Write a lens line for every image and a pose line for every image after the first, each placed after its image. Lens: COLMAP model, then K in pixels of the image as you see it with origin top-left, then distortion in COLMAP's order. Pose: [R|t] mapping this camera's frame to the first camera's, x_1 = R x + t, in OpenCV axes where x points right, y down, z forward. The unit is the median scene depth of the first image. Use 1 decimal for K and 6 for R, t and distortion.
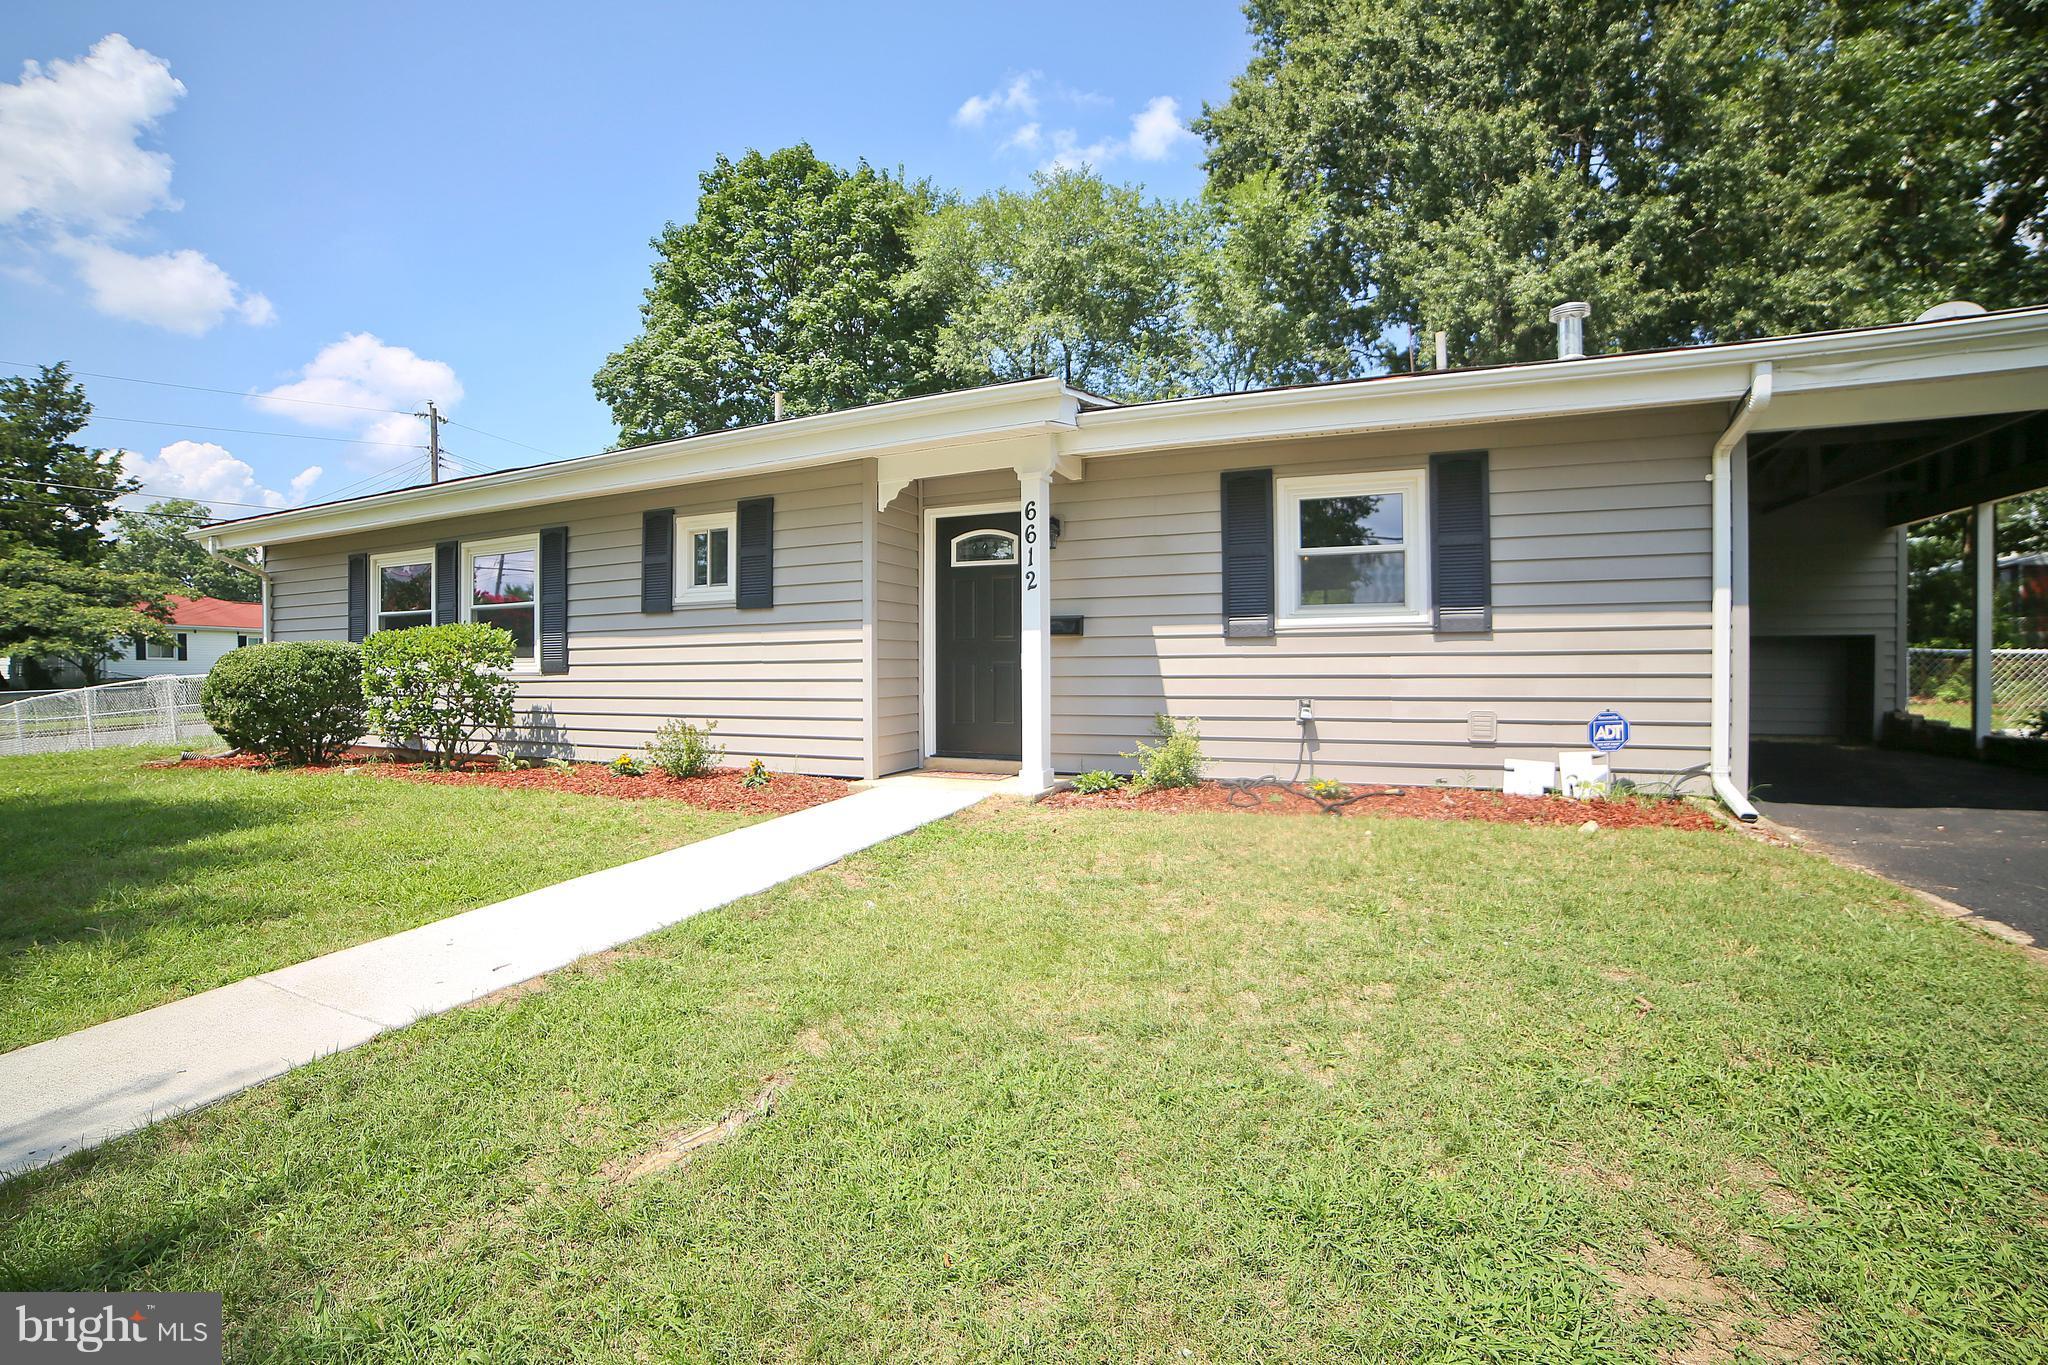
lens RADIAL K [[857.2, 0, 997.4], [0, 857.2, 672.1], [0, 0, 1]] dist [-0.115294, 0.041044]
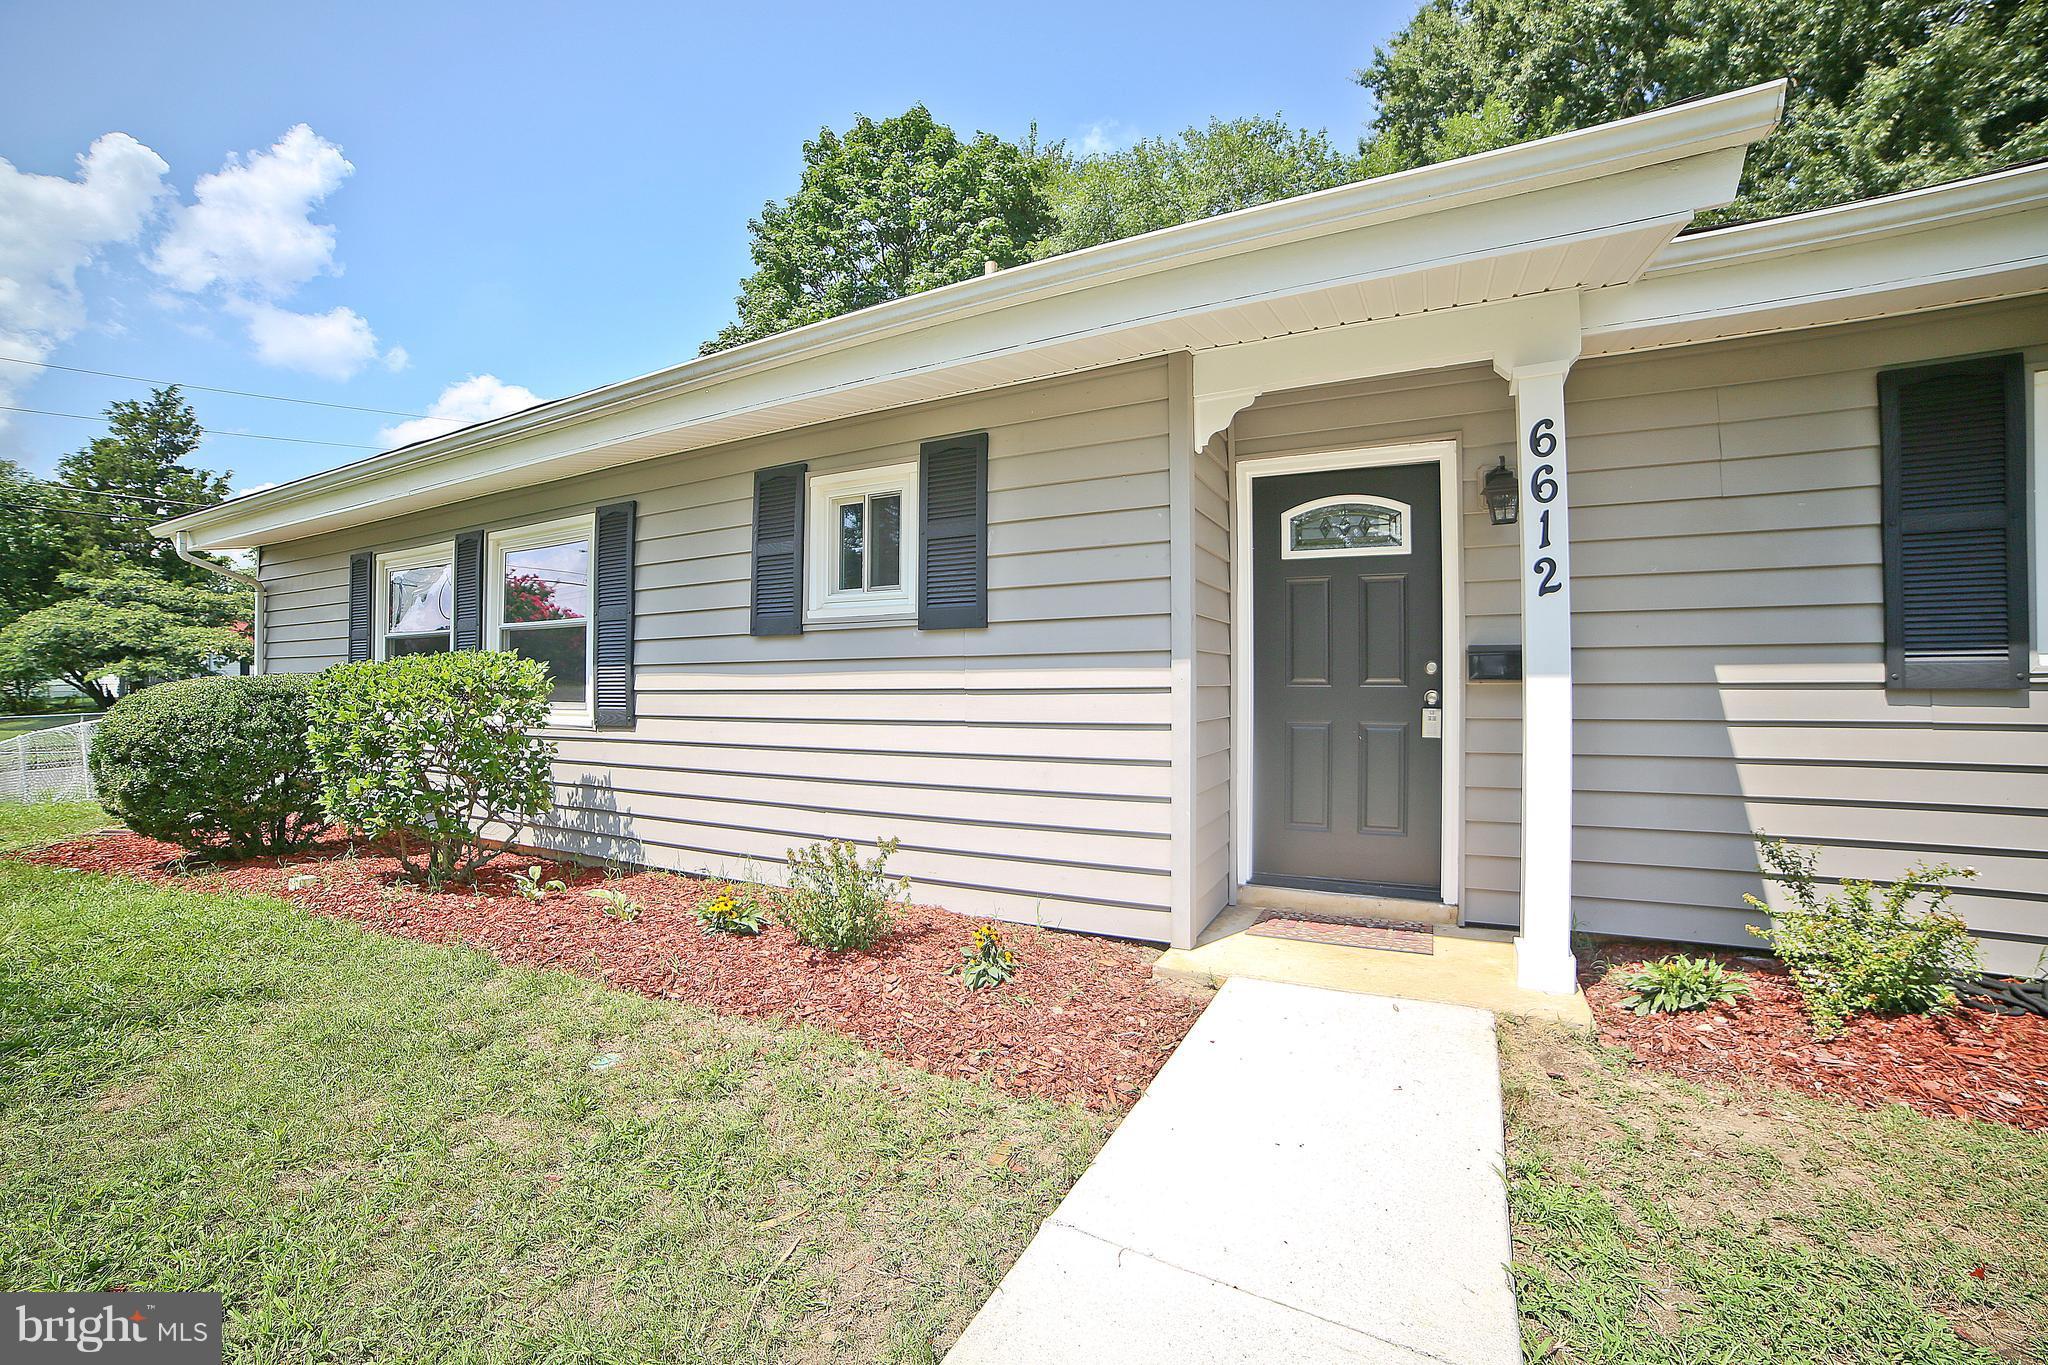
lens RADIAL K [[838.1, 0, 1026.9], [0, 838.1, 679.0], [0, 0, 1]] dist [-0.113586, 0.042036]
pose [[0.998427, 0.003870, -0.055933, -0.190948], [-0.004770, 0.999861, -0.015974, -0.030405], [0.055864, 0.016215, 0.998307, 0.414393]]
